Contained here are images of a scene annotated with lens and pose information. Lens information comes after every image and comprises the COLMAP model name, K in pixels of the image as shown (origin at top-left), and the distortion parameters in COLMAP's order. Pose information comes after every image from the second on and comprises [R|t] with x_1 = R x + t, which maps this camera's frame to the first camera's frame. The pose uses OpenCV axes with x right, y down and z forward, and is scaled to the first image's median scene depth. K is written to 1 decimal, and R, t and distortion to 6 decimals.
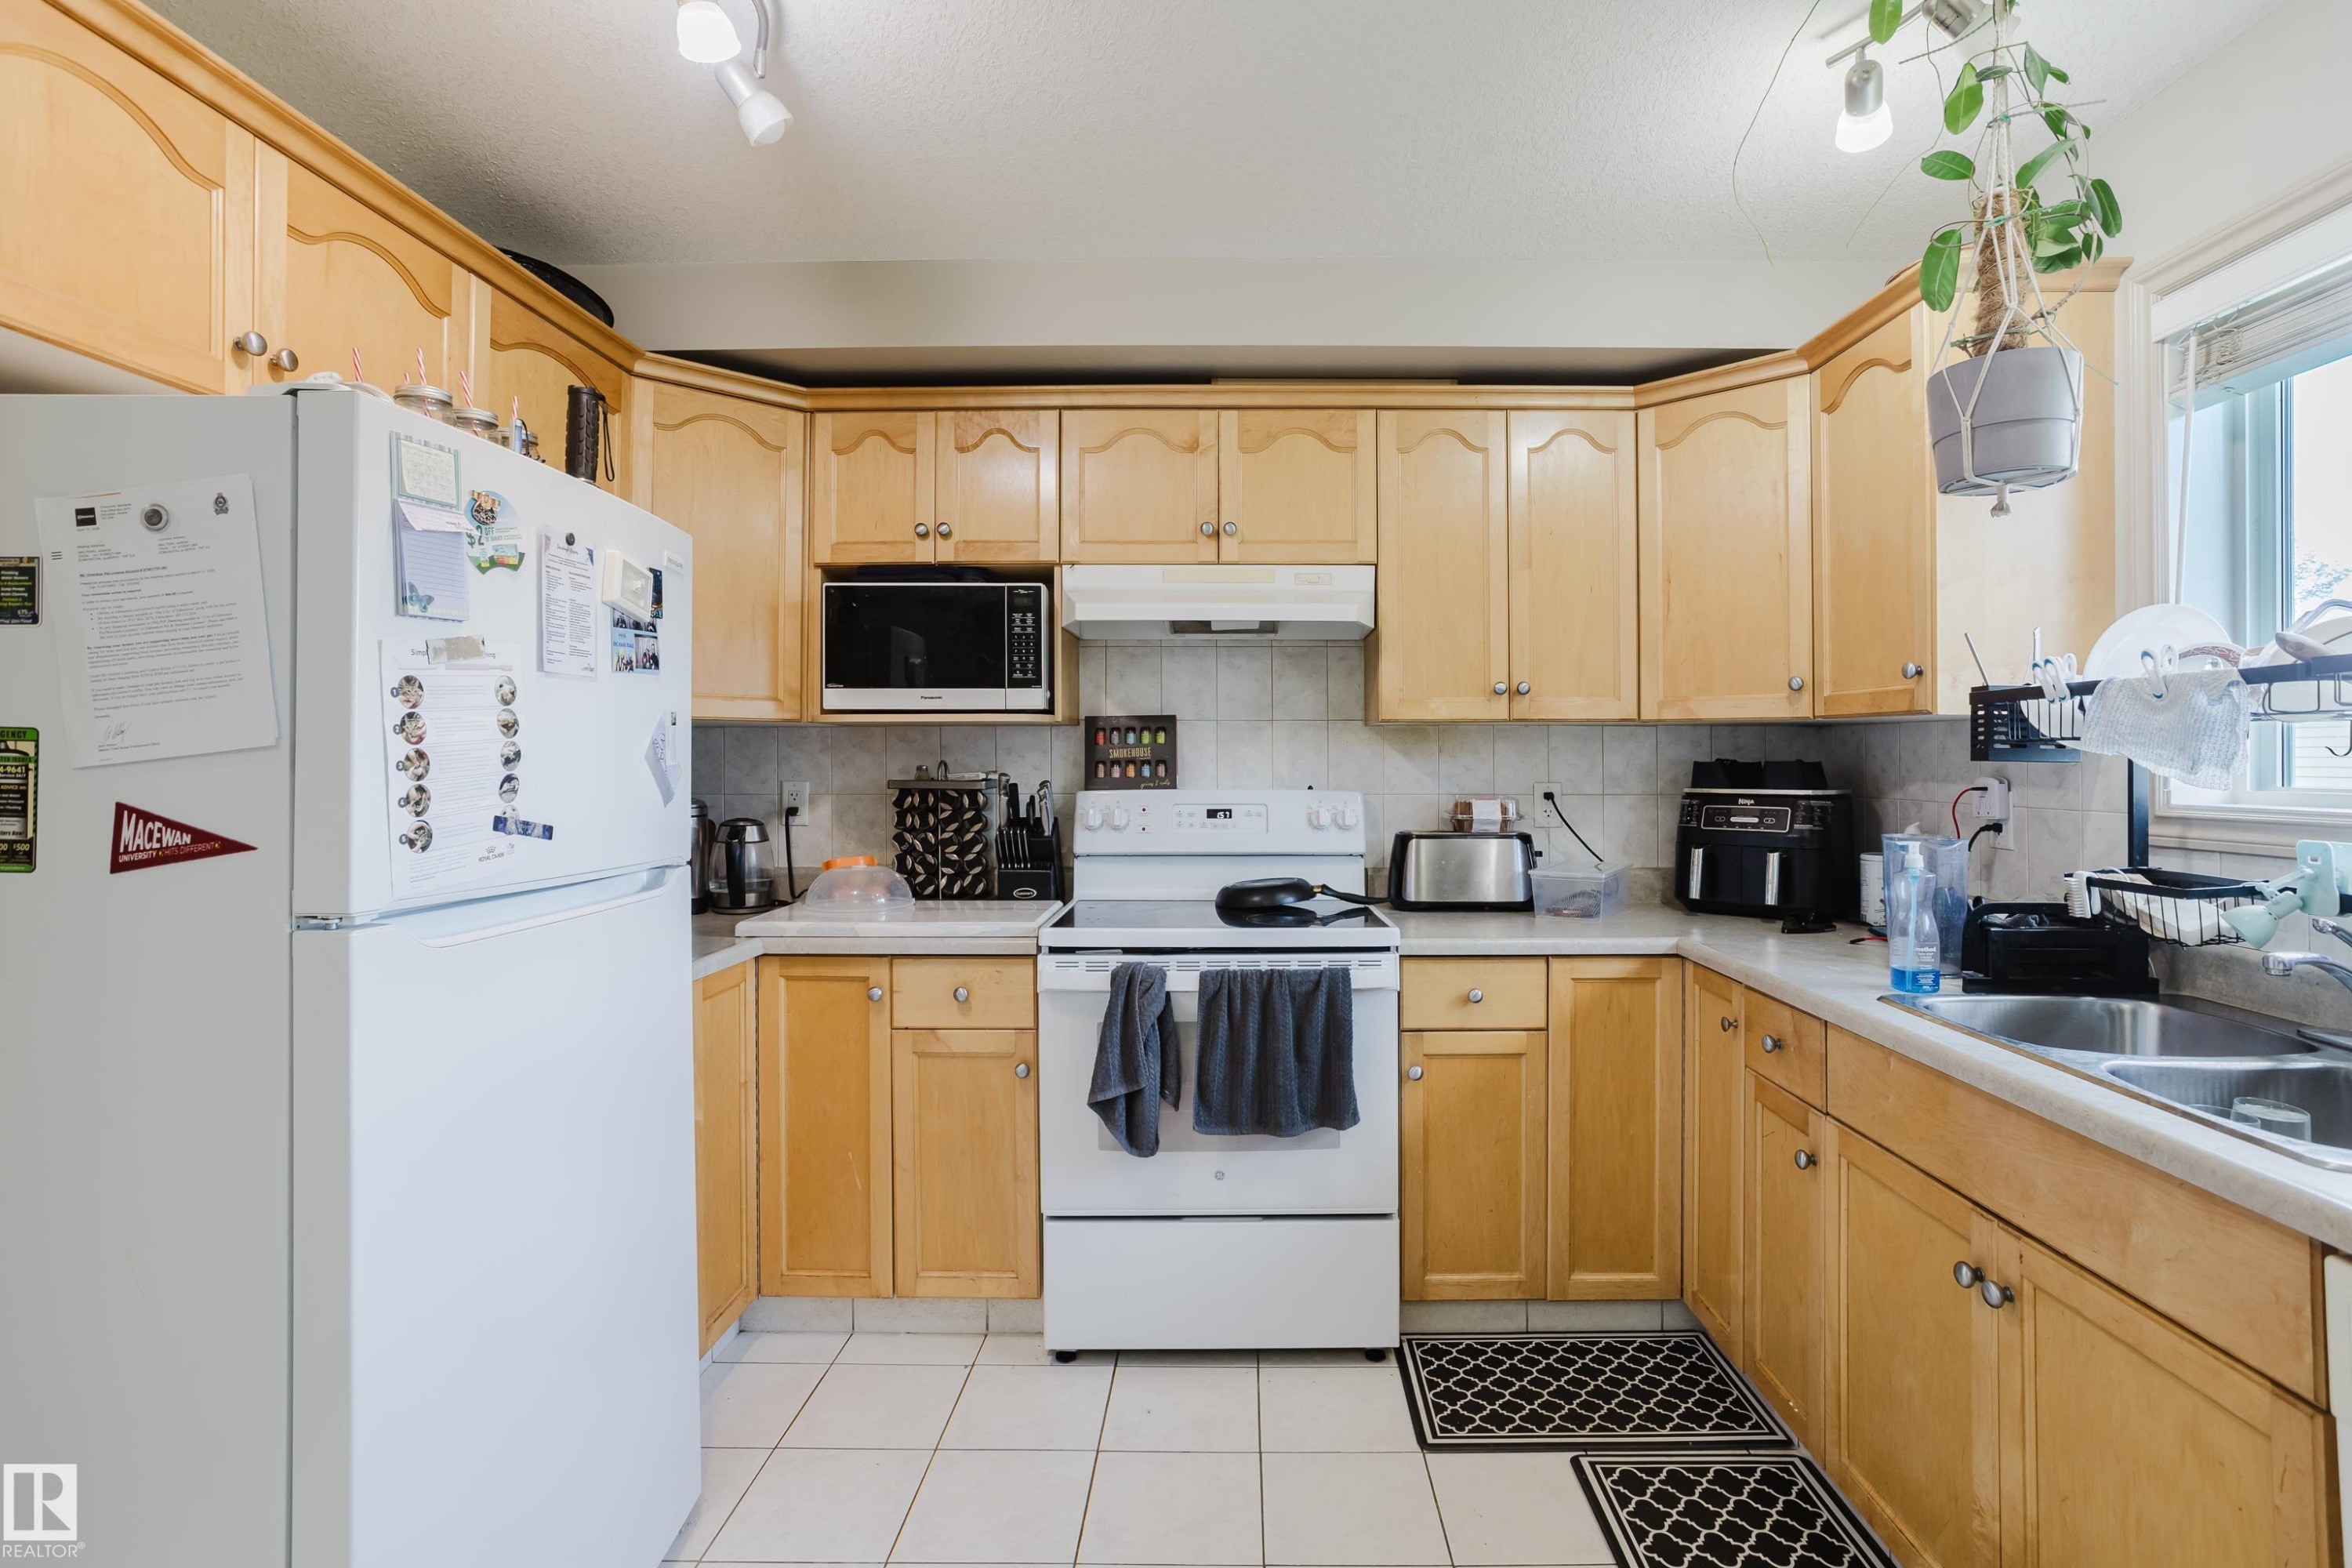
lens RADIAL K [[1117.0, 0, 1213.1], [0, 1117.0, 749.5], [0, 0, 1]] dist [-0.022953, 0.007272]
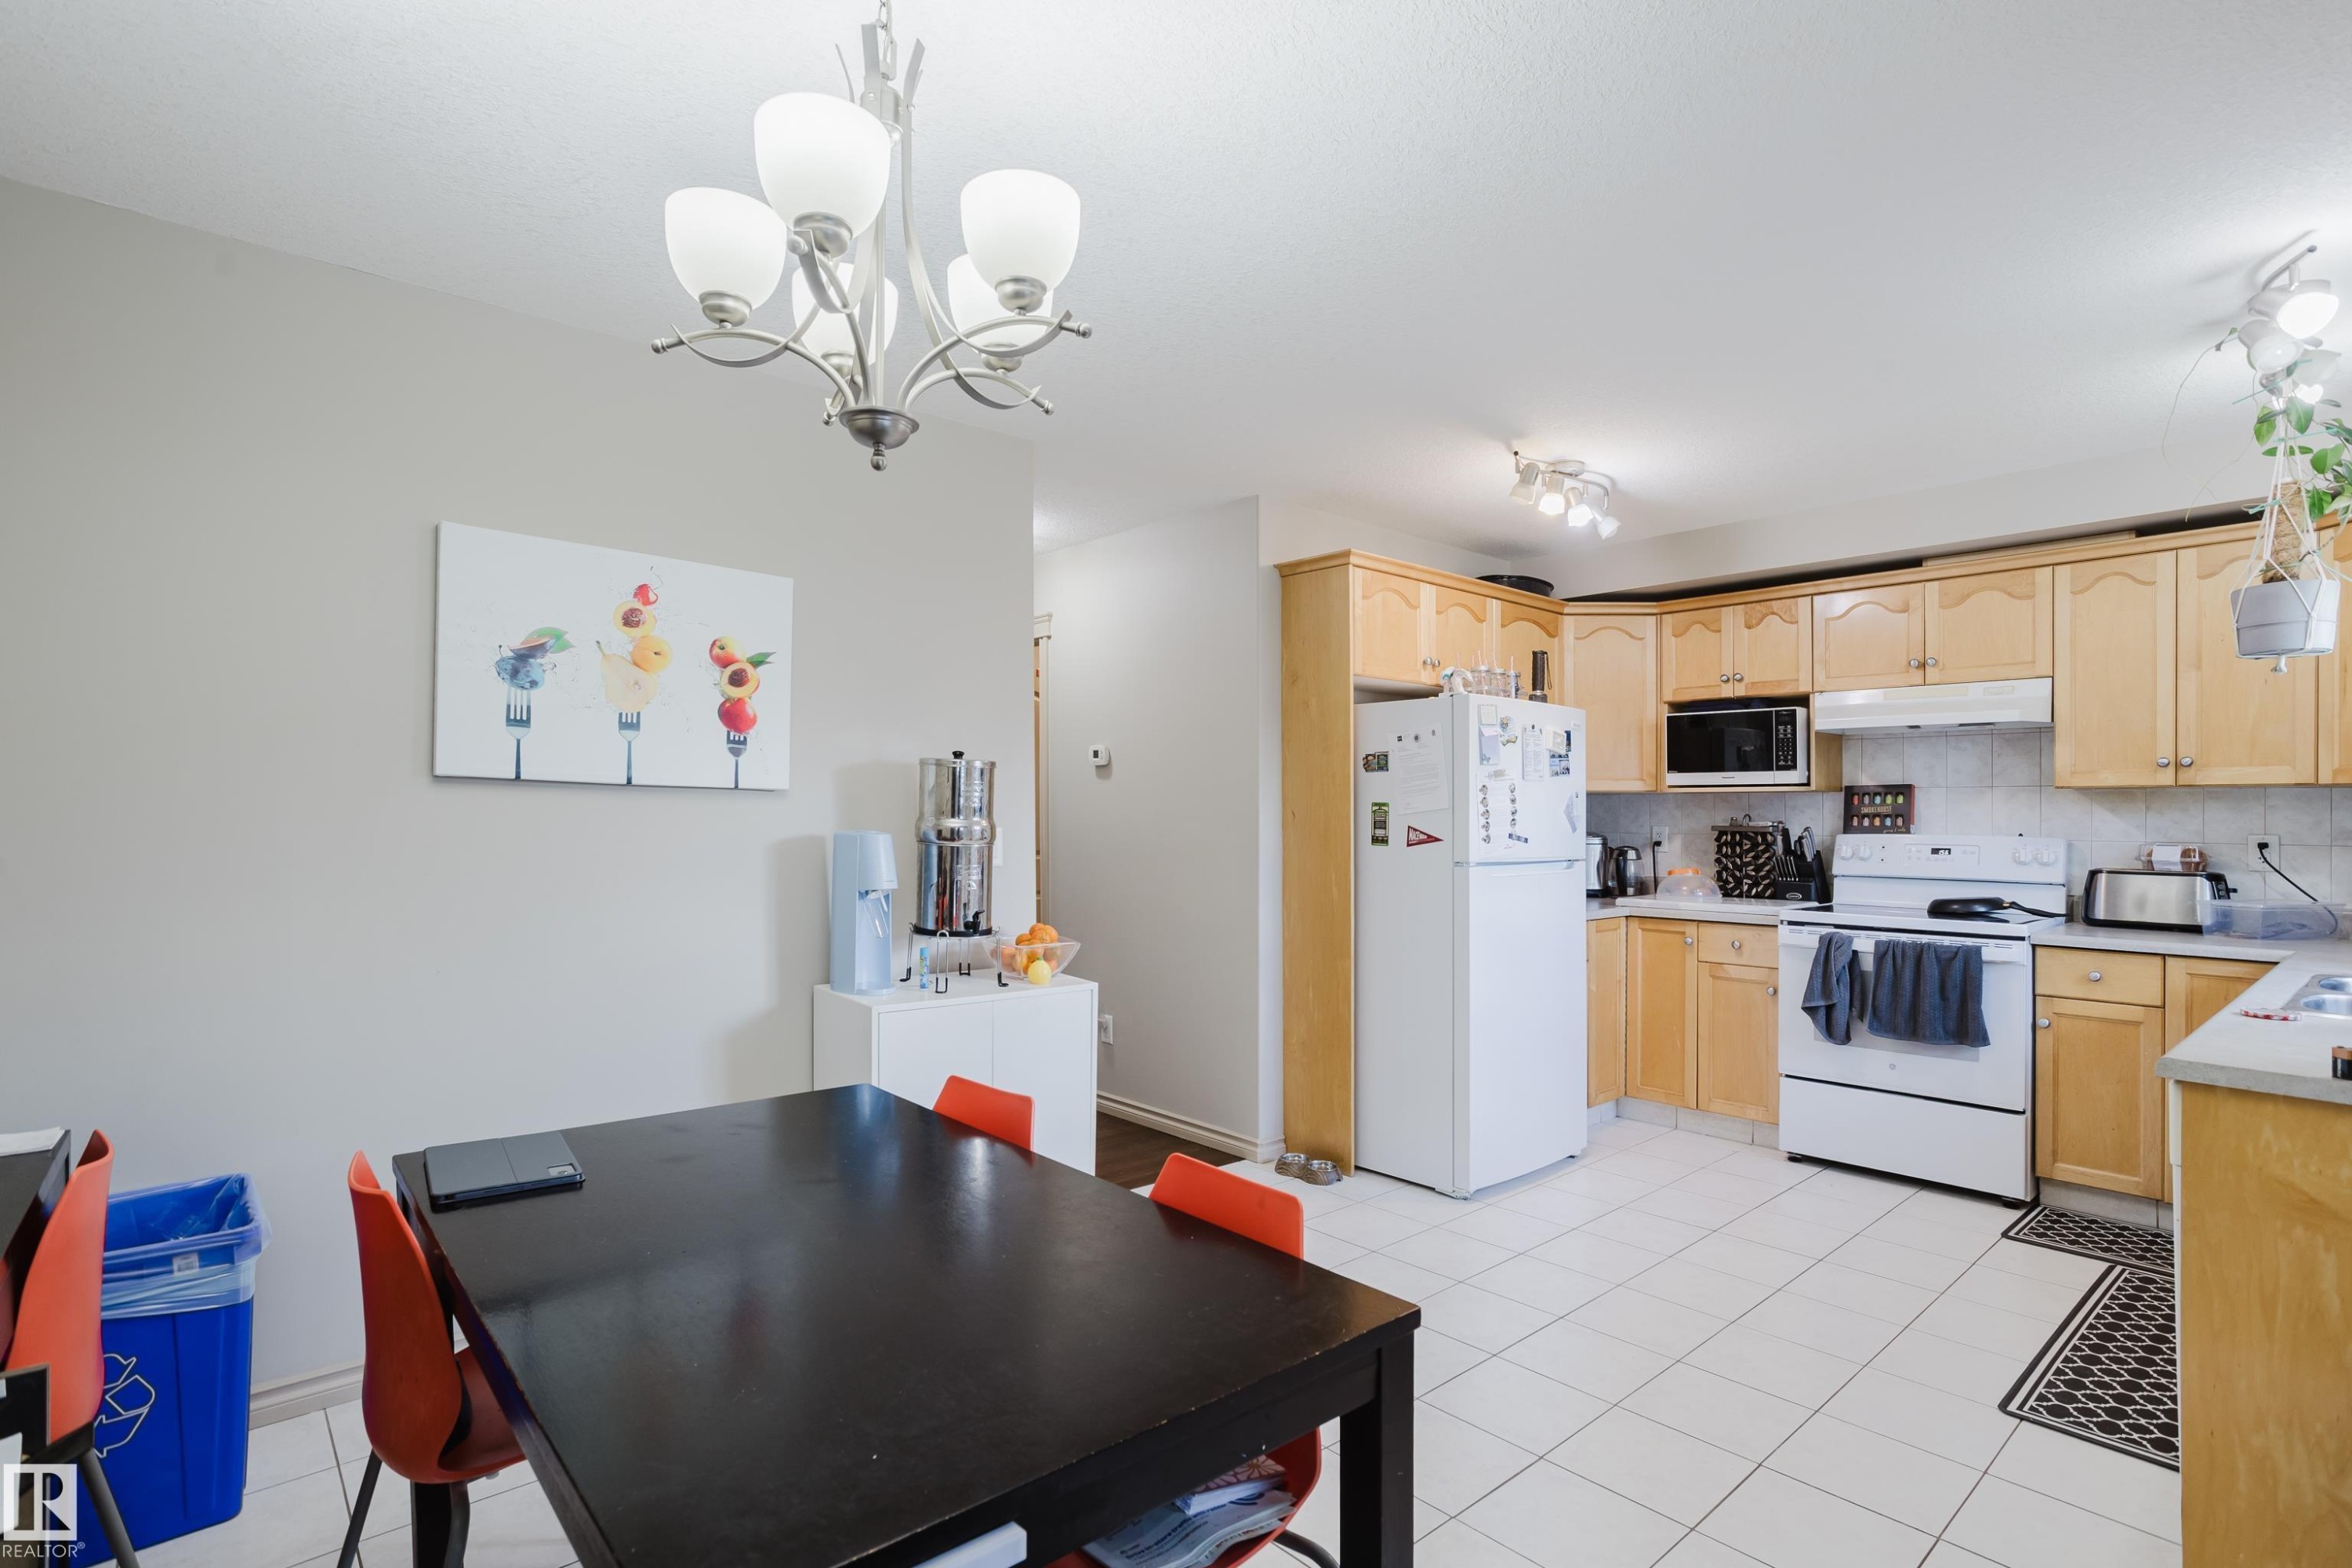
lens RADIAL K [[1117.0, 0, 1174.4], [0, 1117.0, 797.7], [0, 0, 1]] dist [-0.022953, 0.007272]
pose [[0.662524, -0.005386, -0.749022, 0.498837], [0.002582, 0.999985, -0.004906, -0.009632], [0.749037, 0.001317, 0.662527, -0.829744]]
